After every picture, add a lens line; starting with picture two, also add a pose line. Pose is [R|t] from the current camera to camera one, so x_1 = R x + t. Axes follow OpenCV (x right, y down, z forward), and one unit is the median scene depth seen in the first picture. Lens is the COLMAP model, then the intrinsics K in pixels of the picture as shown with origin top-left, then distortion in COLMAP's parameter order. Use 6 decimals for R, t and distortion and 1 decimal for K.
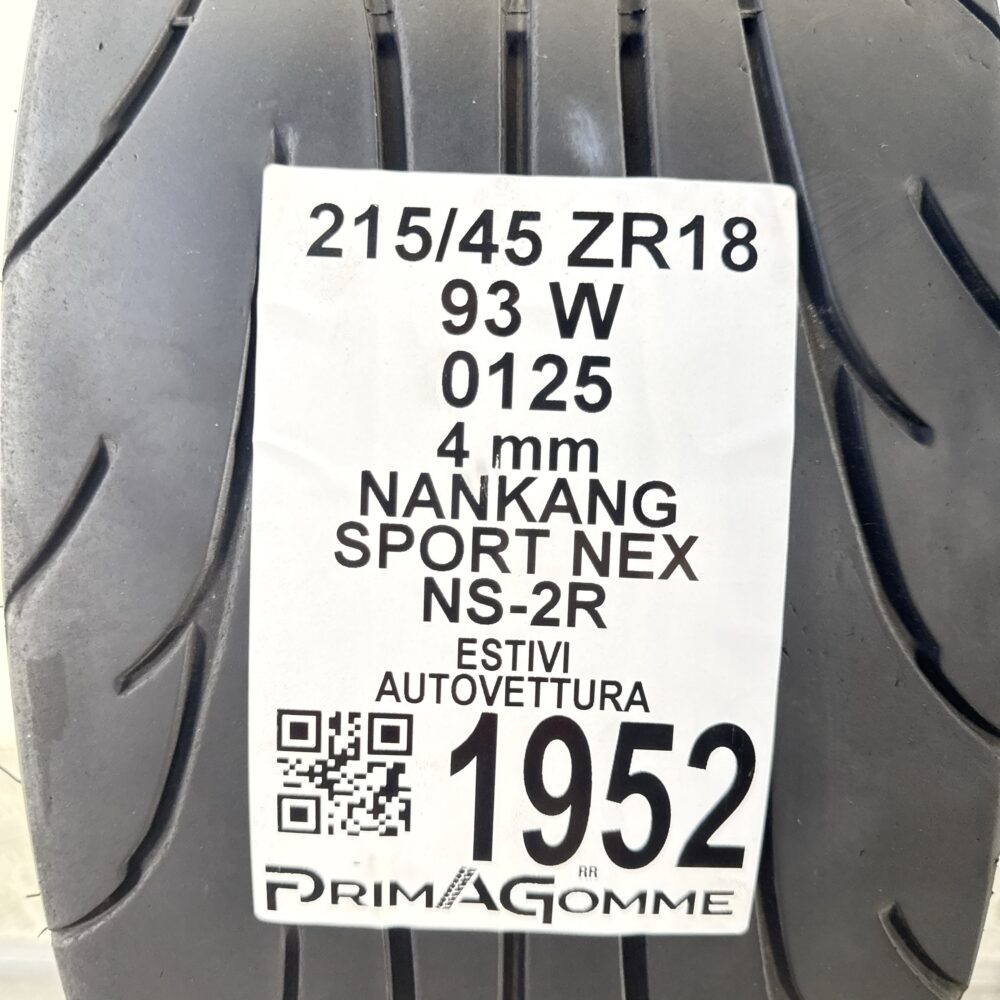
lens RADIAL K [[1063.3, 0, 495.0], [0, 1063.3, 502.8], [0, 0, 1]] dist [-0.027271, 0.000000]
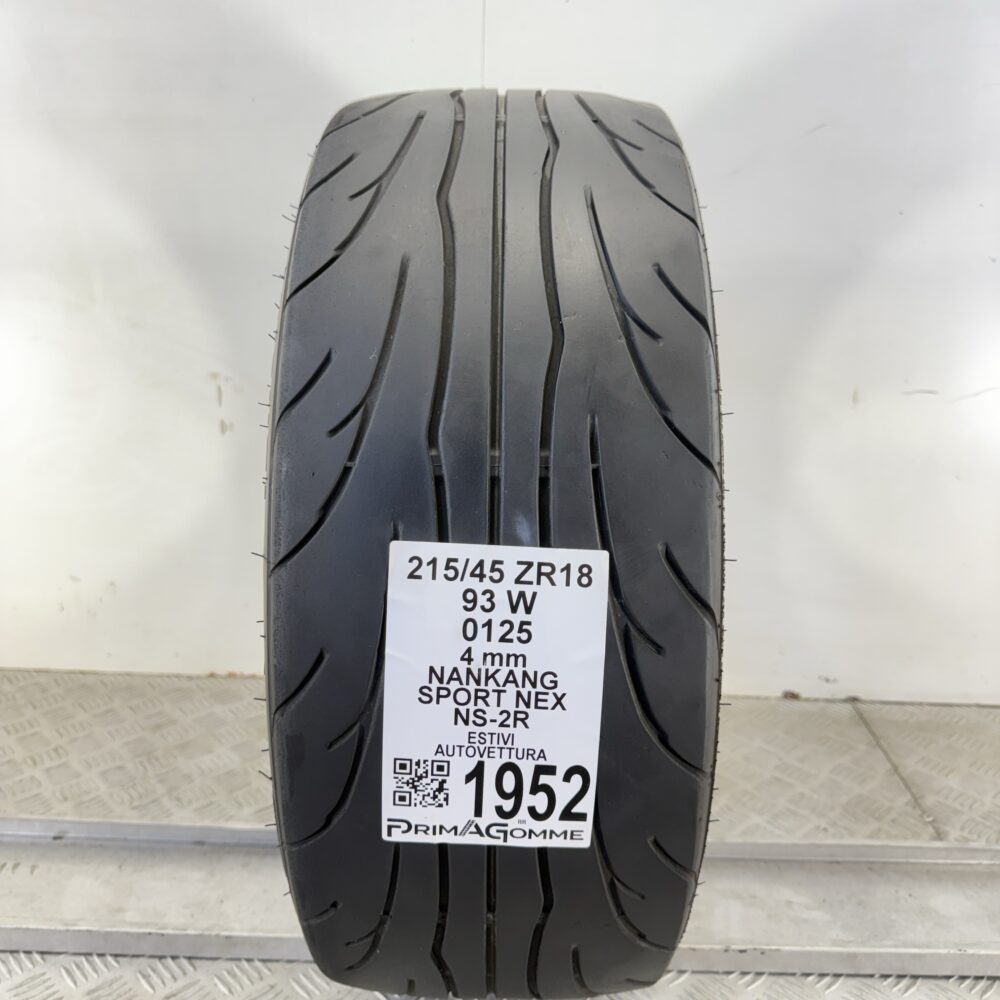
lens RADIAL K [[1063.3, 0, 504.6], [0, 1063.3, 497.3], [0, 0, 1]] dist [-0.027271, 0.000000]
pose [[0.999949, 0.008034, 0.006187, 0.028654], [-0.008617, 0.994878, 0.100716, -0.650981], [-0.005347, -0.100764, 0.994896, -1.370539]]
